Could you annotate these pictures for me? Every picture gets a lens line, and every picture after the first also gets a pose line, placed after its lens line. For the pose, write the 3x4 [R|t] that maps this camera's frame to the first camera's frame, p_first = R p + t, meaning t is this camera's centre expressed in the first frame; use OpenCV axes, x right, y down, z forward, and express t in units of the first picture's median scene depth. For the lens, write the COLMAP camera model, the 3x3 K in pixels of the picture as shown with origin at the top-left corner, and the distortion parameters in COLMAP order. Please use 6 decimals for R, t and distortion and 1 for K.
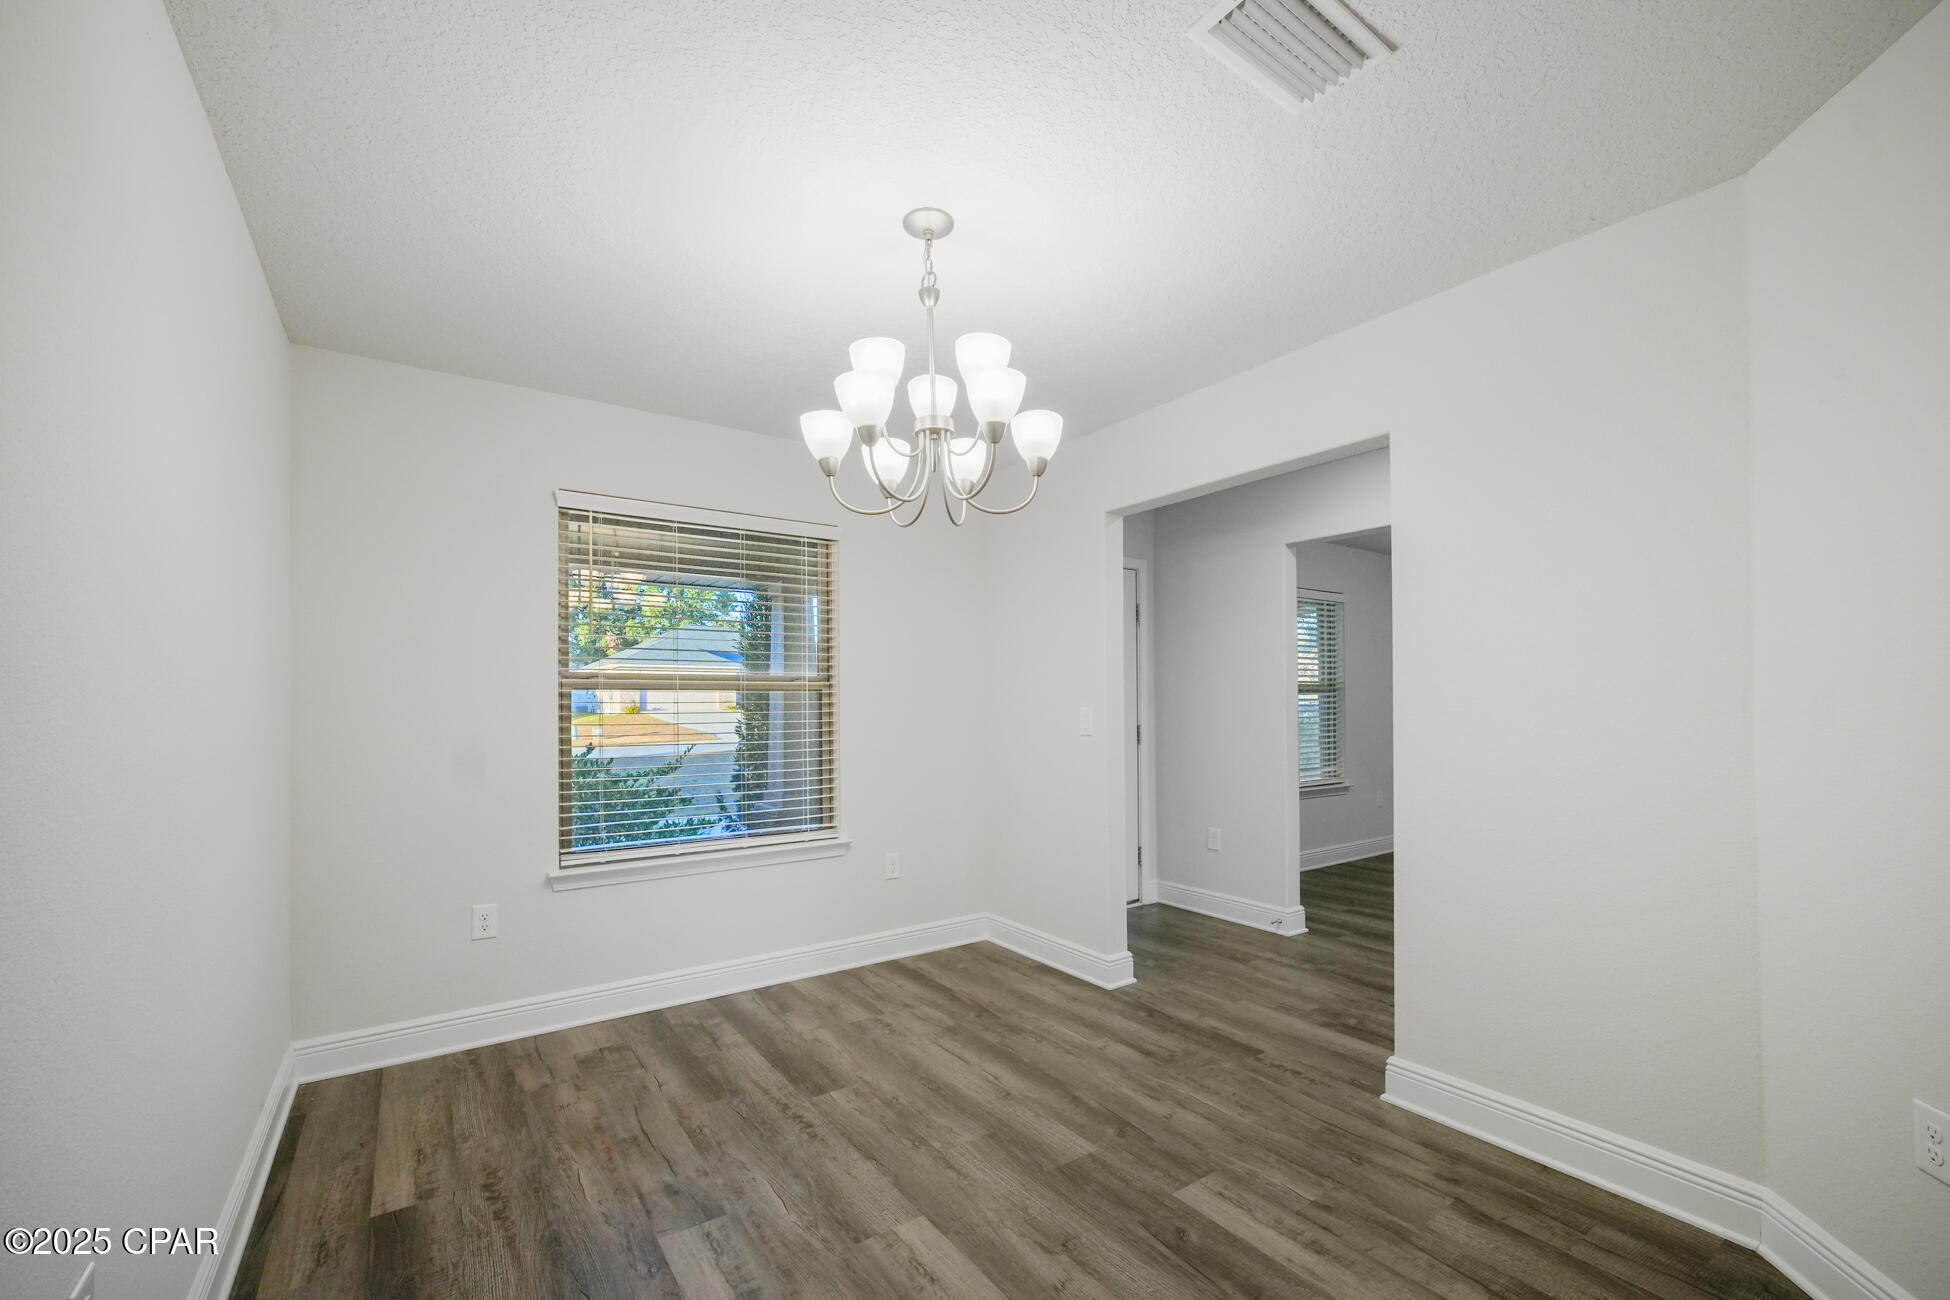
lens RADIAL K [[797.2, 0, 973.1], [0, 797.2, 705.3], [0, 0, 1]] dist [0.000389, 0.000206]
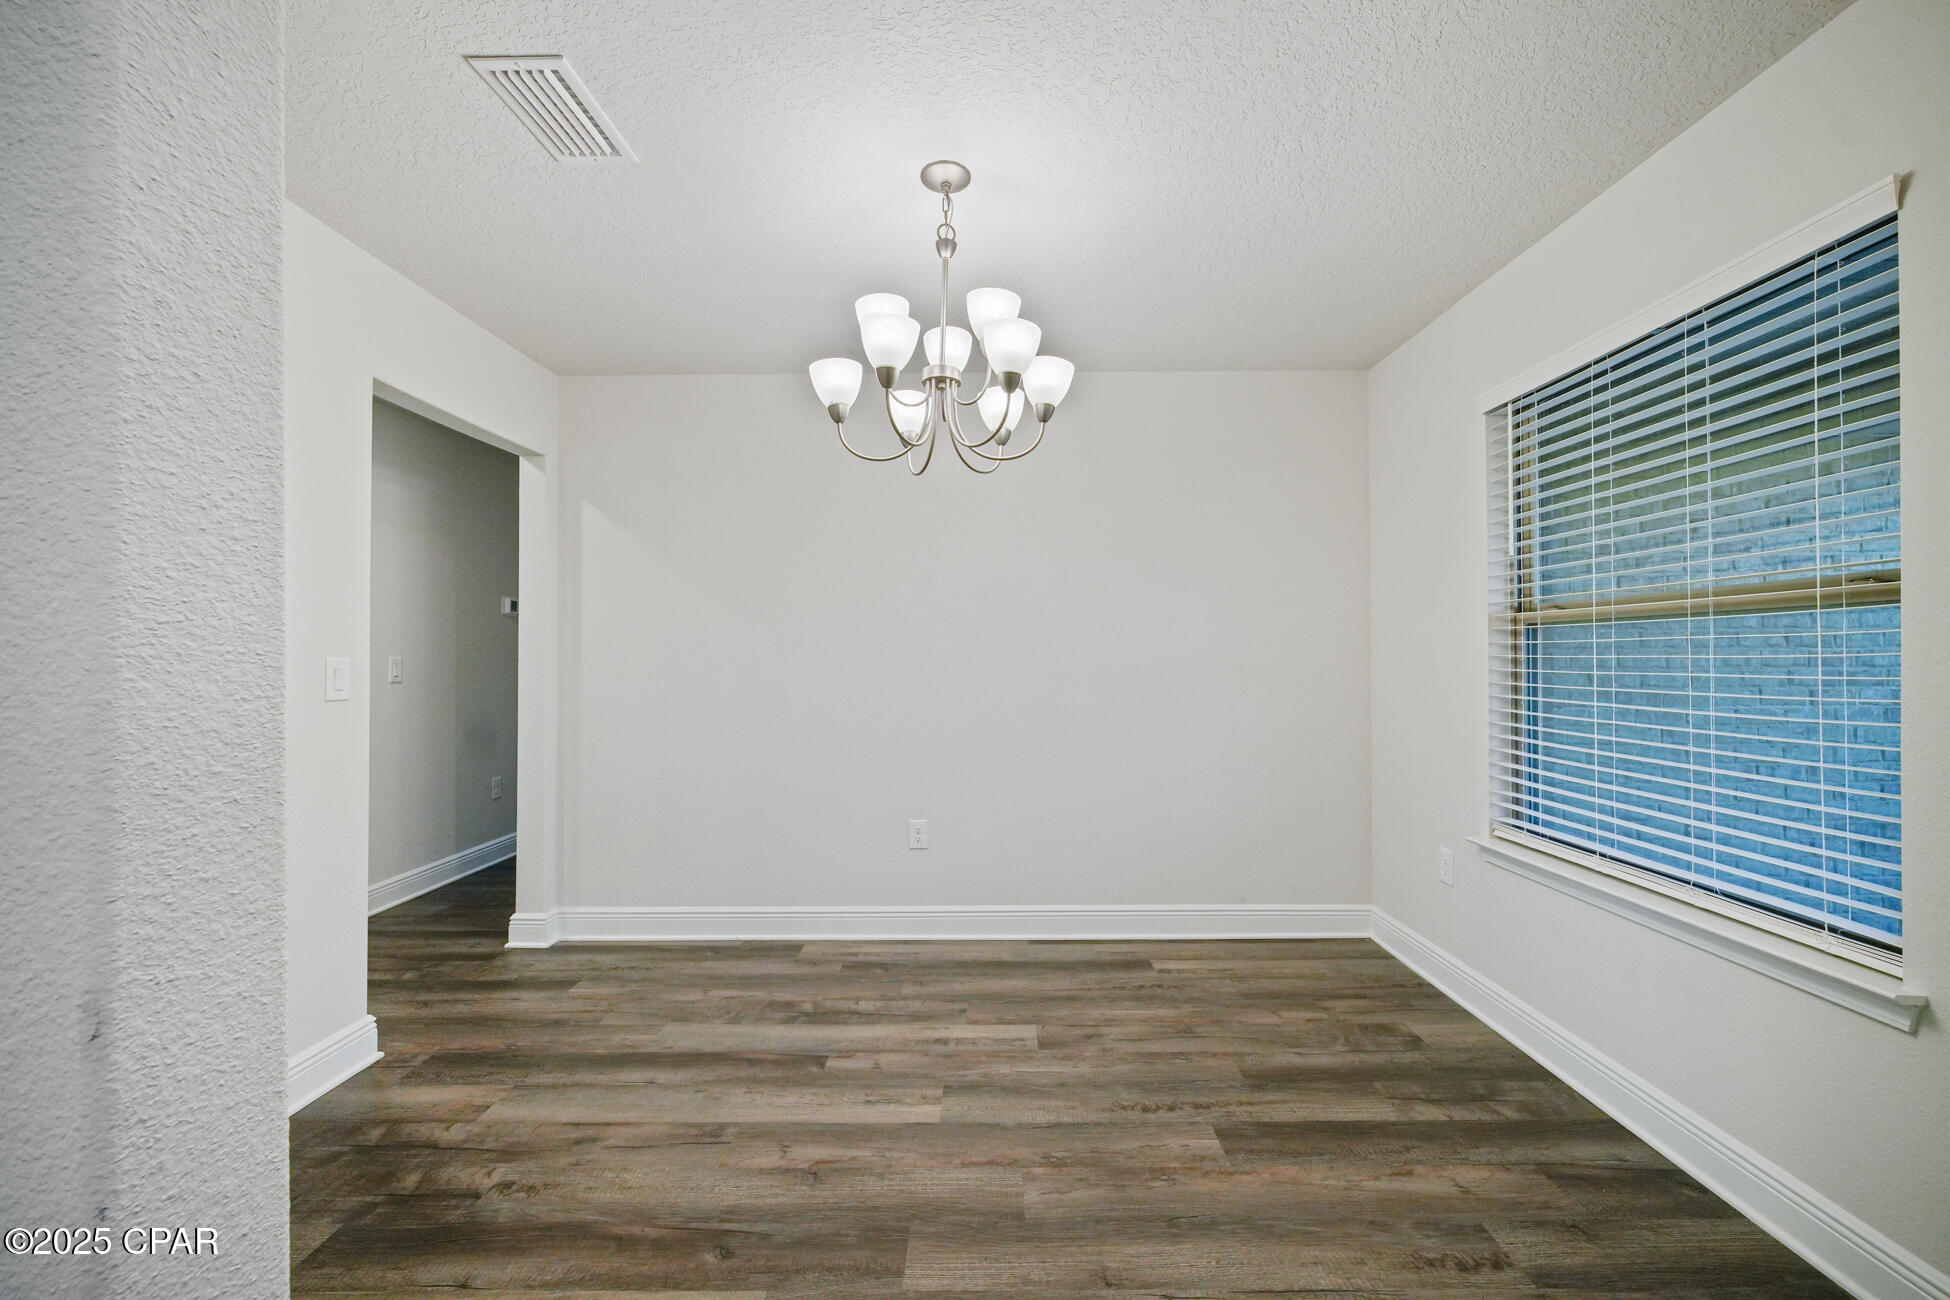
lens RADIAL K [[792.5, 0, 995.8], [0, 792.5, 650.3], [0, 0, 1]] dist [0.002234, 0.000768]
pose [[-0.568623, 0.000555, -0.822598, 0.601665], [0.011684, 0.999904, -0.007402, 0.006045], [0.822515, -0.013821, -0.568575, 1.301060]]
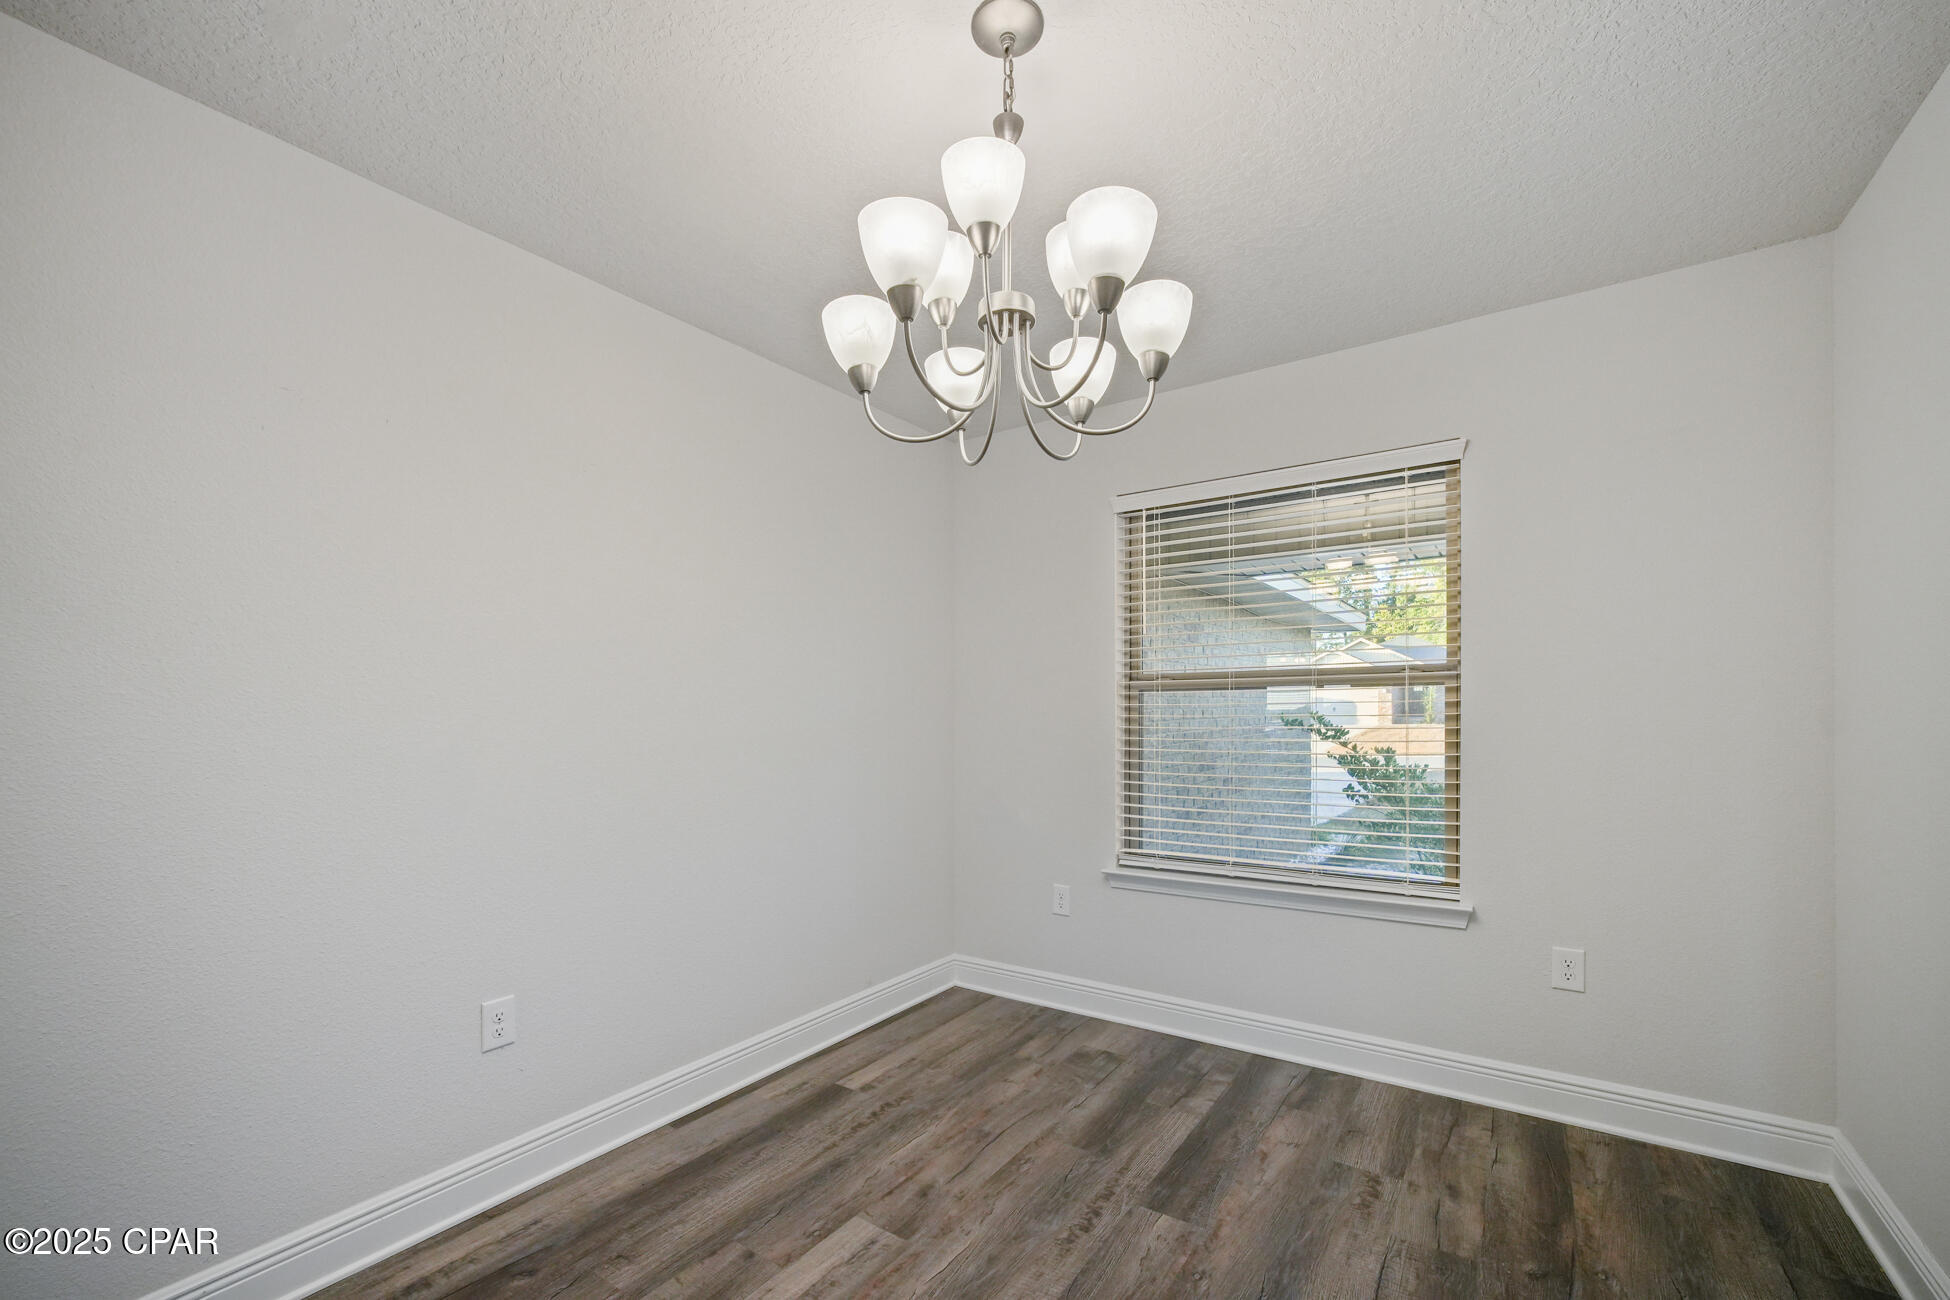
lens RADIAL K [[811.2, 0, 981.4], [0, 811.2, 717.7], [0, 0, 1]] dist [-0.002460, 0.000138]
pose [[0.356779, 0.011034, -0.934124, 0.492034], [0.010892, 0.999813, 0.015970, -0.007021], [0.934125, -0.015872, 0.356592, 0.578580]]
